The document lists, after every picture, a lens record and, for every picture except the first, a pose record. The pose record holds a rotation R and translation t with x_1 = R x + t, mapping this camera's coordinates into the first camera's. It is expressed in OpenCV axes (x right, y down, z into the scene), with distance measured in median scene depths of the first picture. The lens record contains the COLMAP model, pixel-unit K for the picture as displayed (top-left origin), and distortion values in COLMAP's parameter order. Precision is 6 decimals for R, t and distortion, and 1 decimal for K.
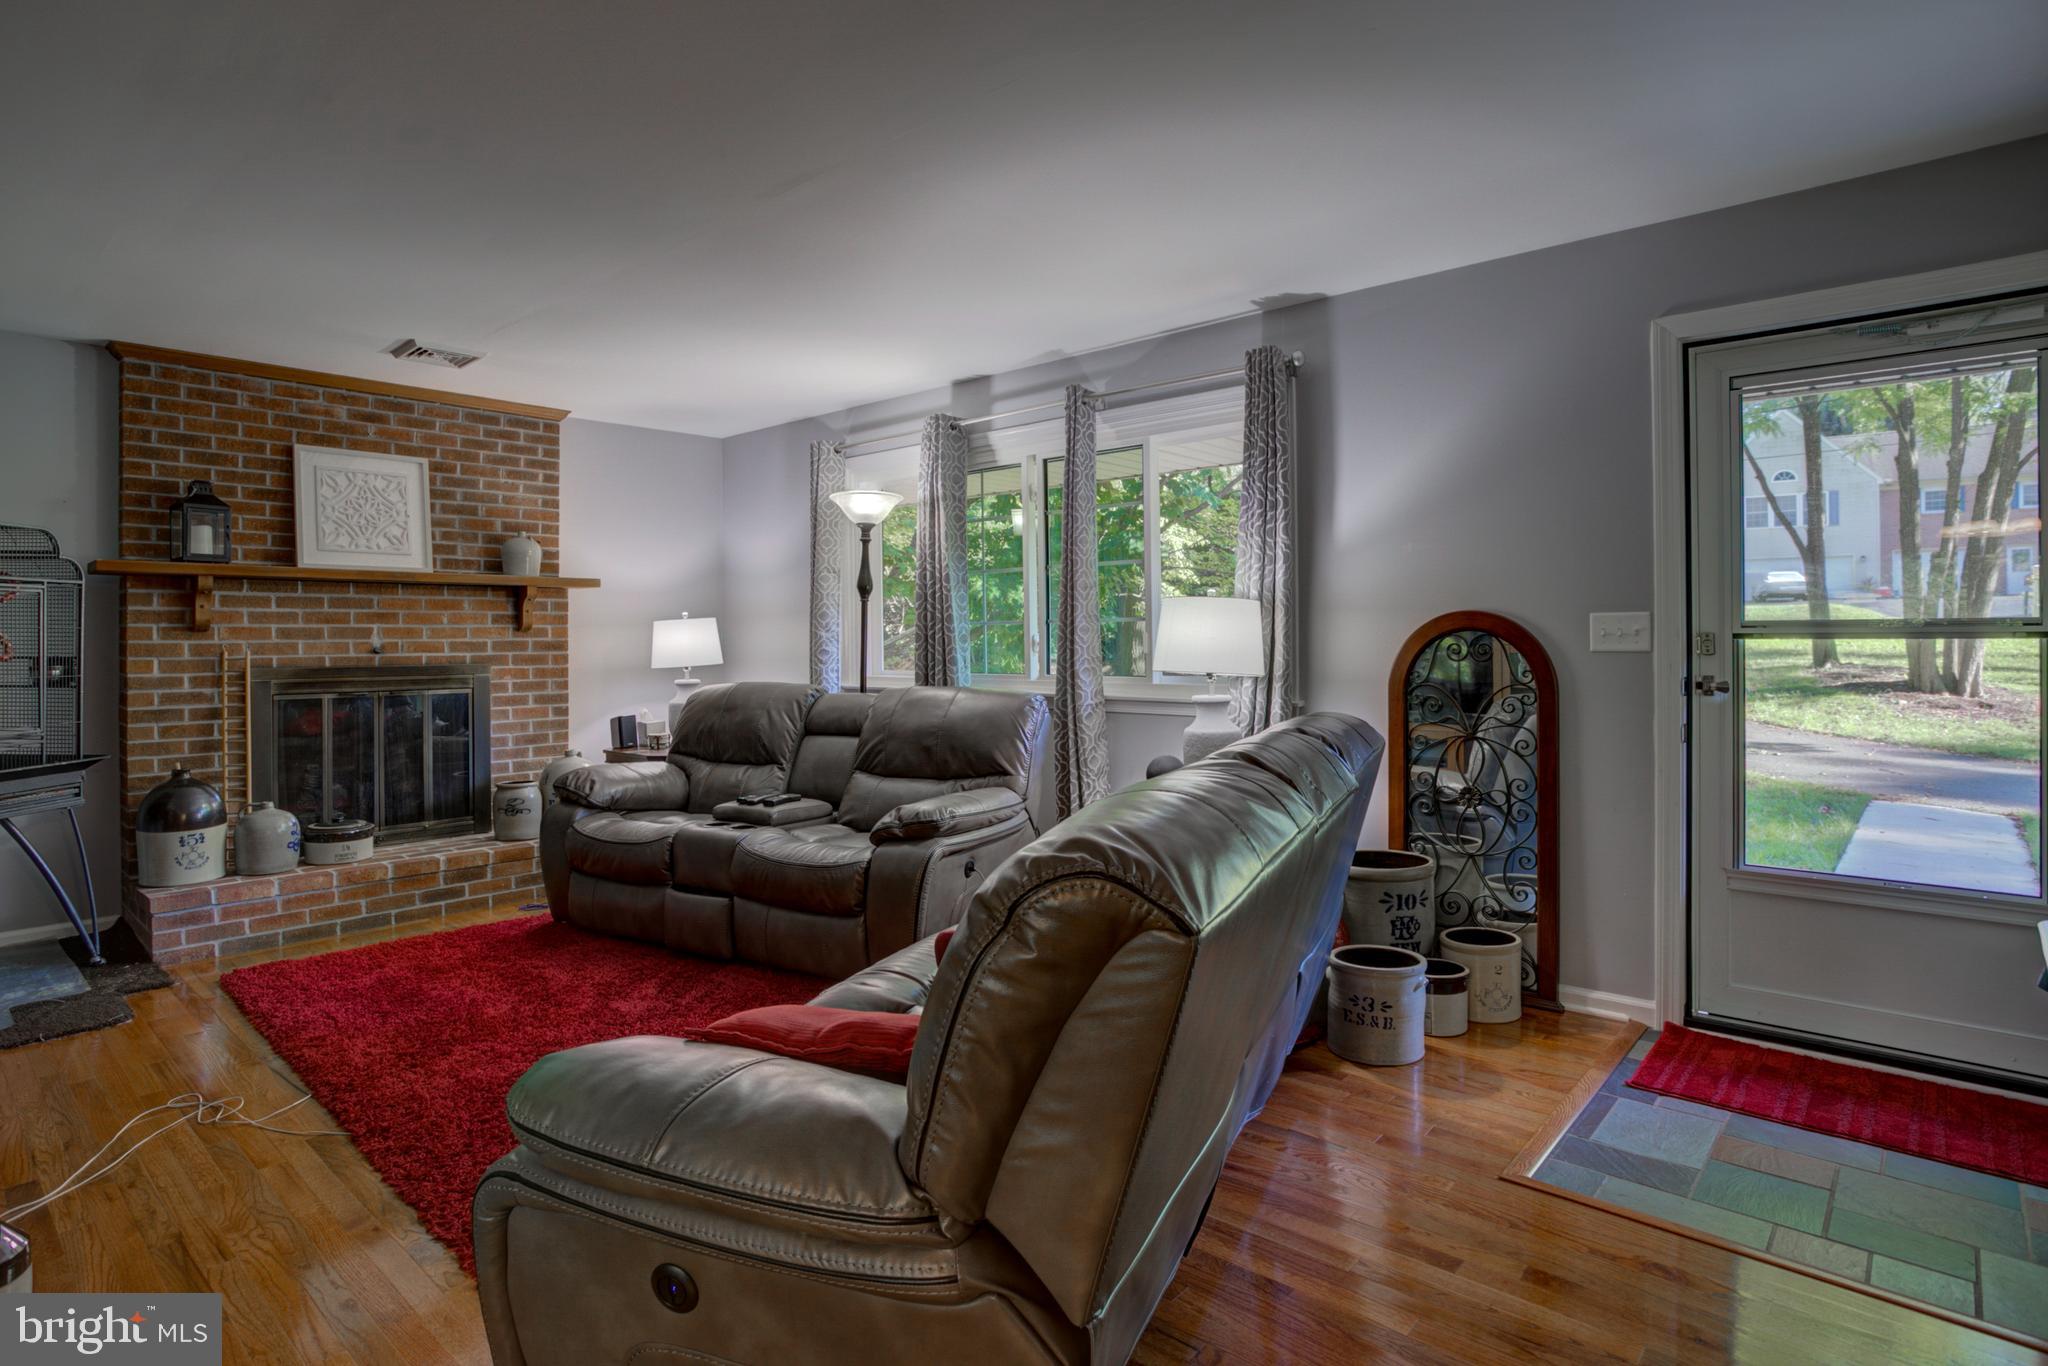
lens RADIAL K [[1030.4, 0, 1050.7], [0, 1030.4, 640.9], [0, 0, 1]] dist [-0.046119, 0.012715]
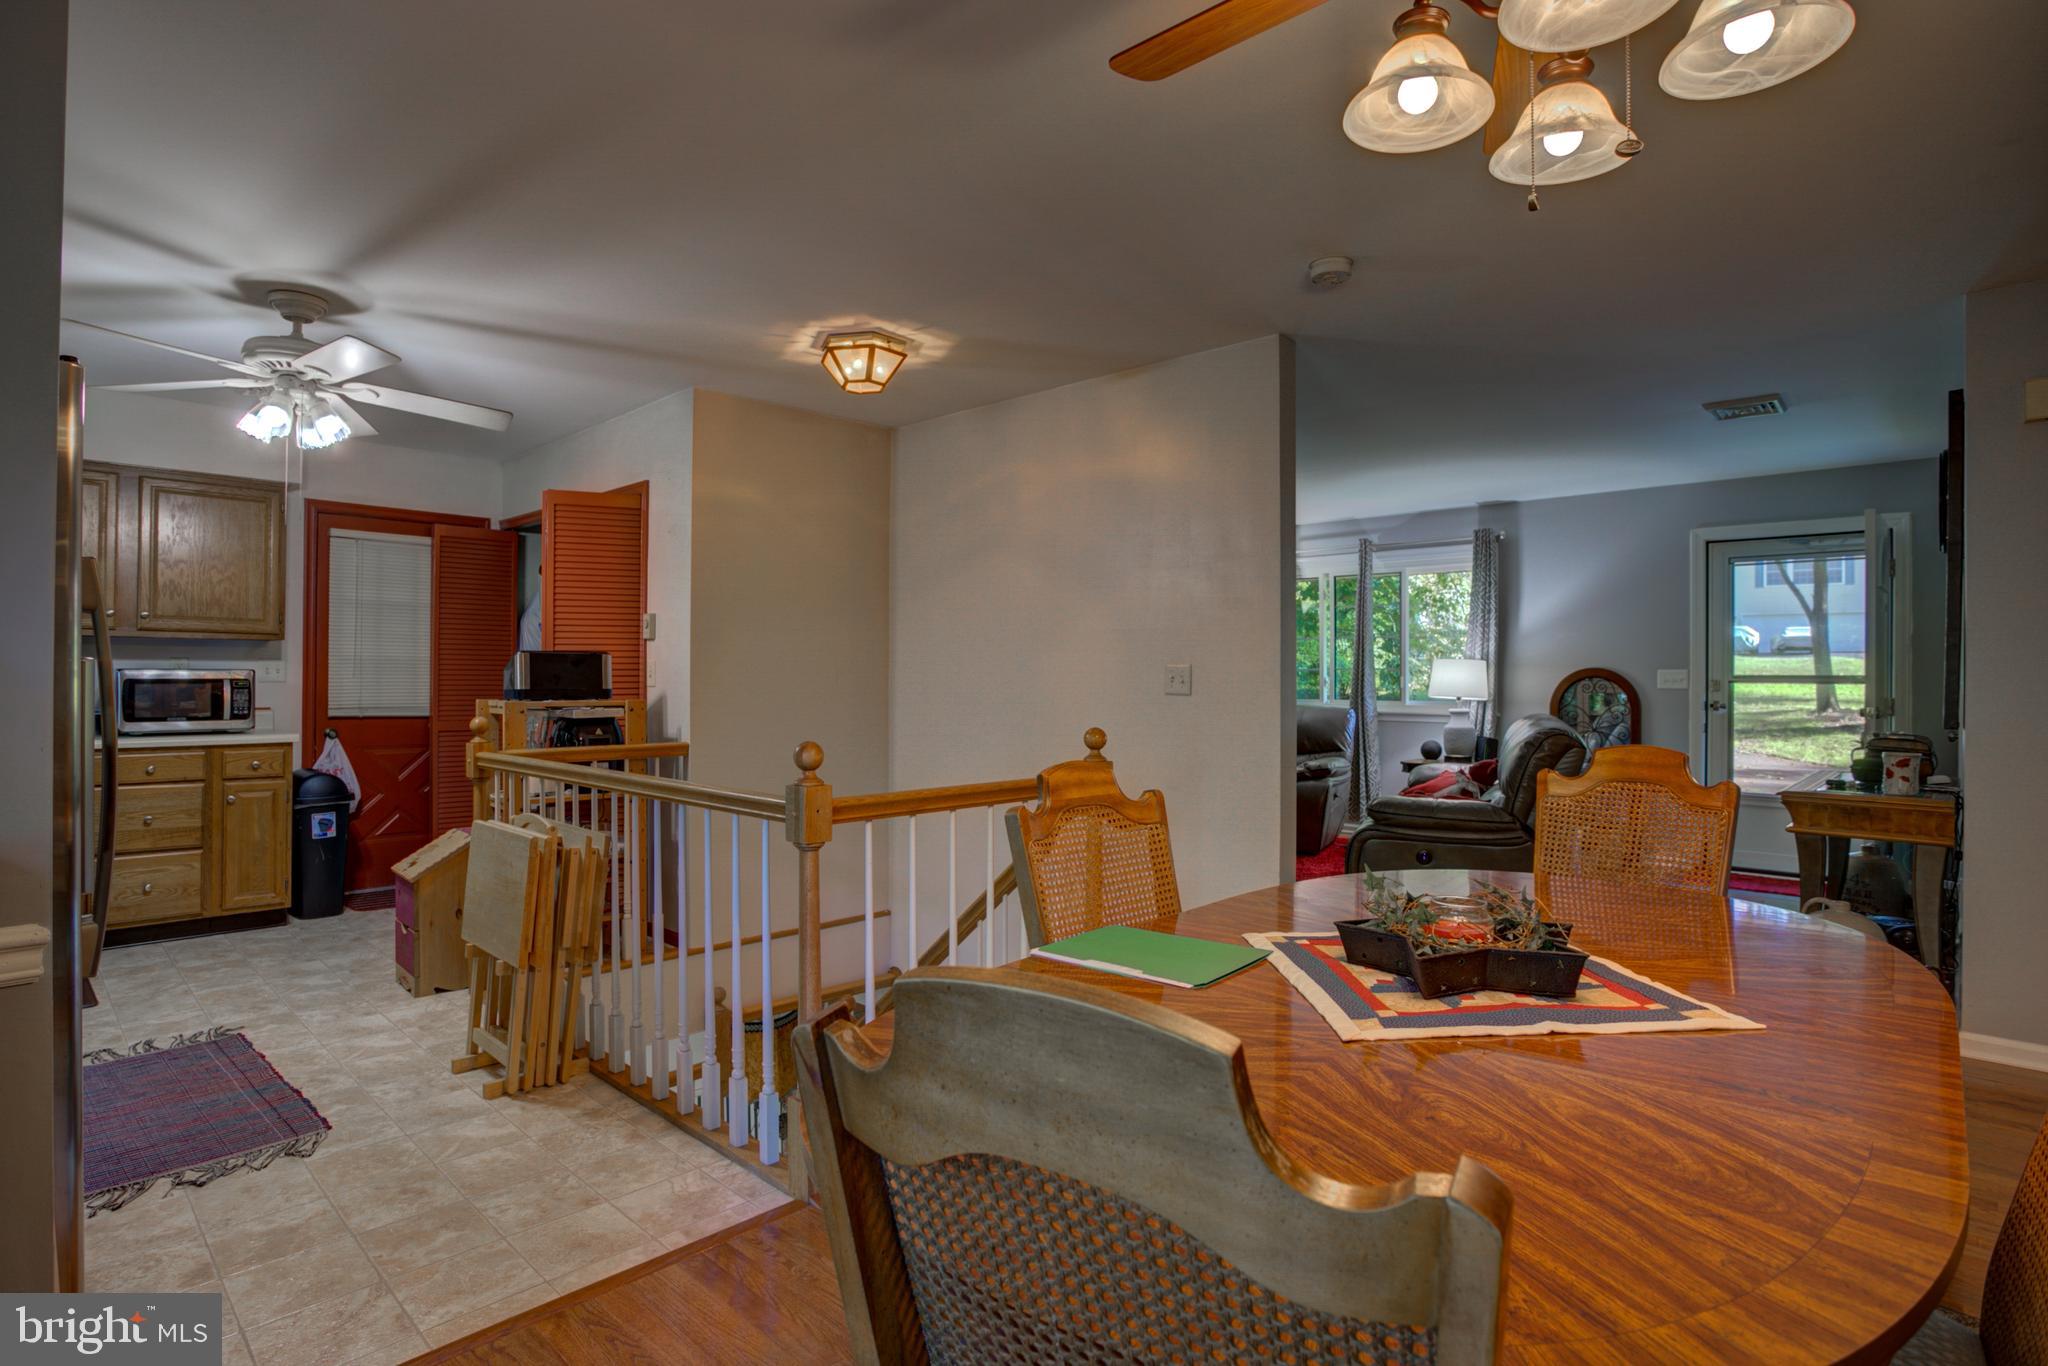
lens RADIAL K [[1030.4, 0, 1028.2], [0, 1030.4, 680.8], [0, 0, 1]] dist [-0.046119, 0.012715]
pose [[0.999391, 0.012257, -0.032683, -0.572032], [-0.012312, 0.999923, -0.001485, 0.011882], [0.032662, 0.001887, 0.999465, -0.923036]]
